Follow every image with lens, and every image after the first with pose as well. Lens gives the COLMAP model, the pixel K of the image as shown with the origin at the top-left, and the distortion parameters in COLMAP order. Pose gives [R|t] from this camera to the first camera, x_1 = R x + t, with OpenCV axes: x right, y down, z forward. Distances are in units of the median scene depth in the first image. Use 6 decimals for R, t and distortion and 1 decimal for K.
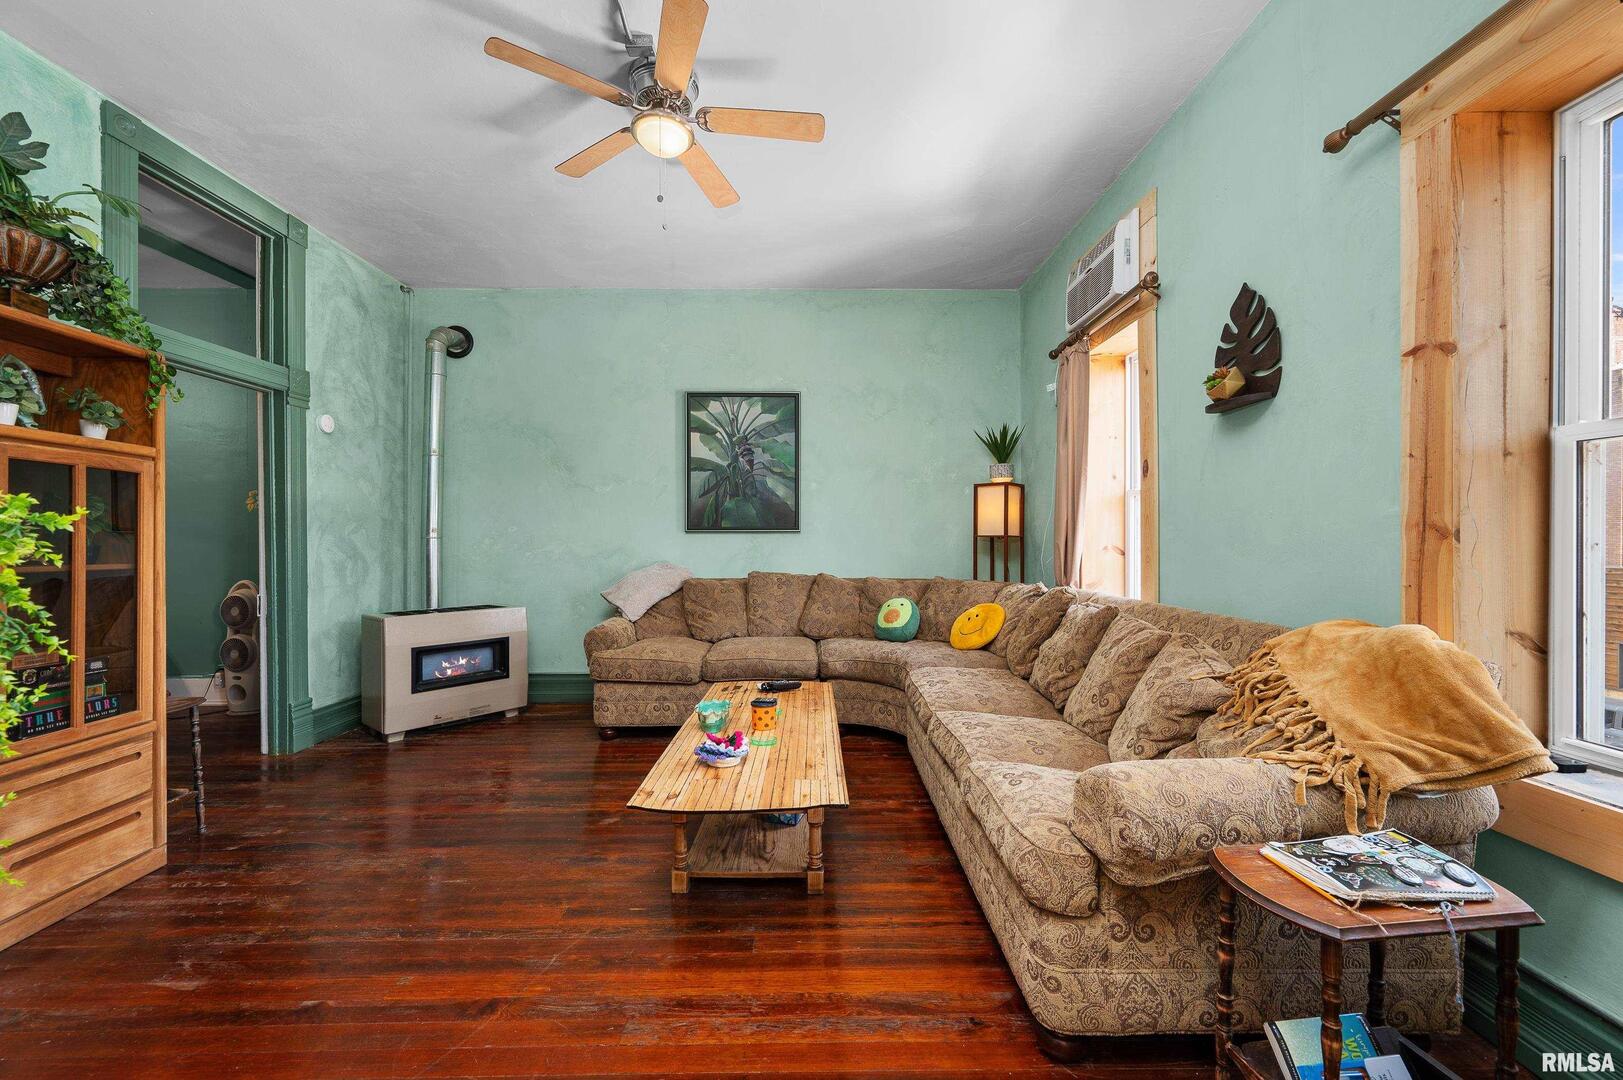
lens RADIAL K [[654.5, 0, 818.9], [0, 654.5, 539.7], [0, 0, 1]] dist [-0.000266, -0.000333]
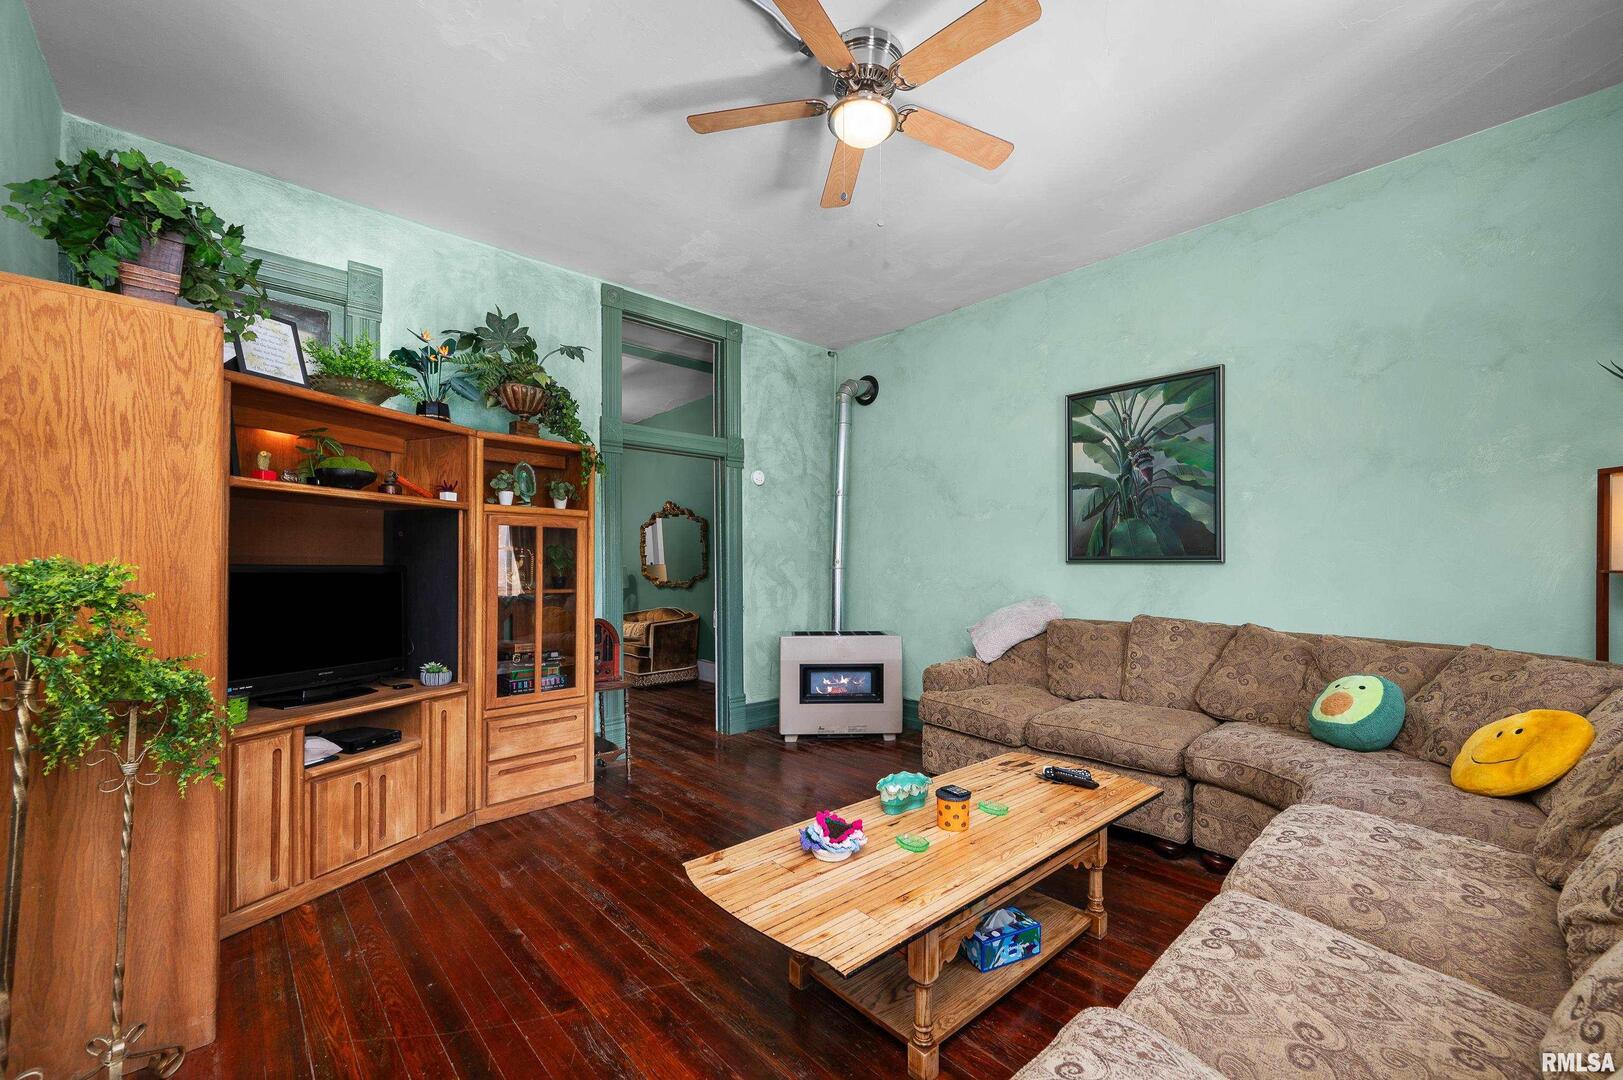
lens RADIAL K [[654.5, 0, 806.4], [0, 654.5, 561.2], [0, 0, 1]] dist [-0.000266, -0.000333]
pose [[0.659043, -0.001009, -0.752104, 0.237738], [0.000161, 0.999999, -0.001201, -0.014575], [0.752105, 0.000671, 0.659043, 0.225150]]
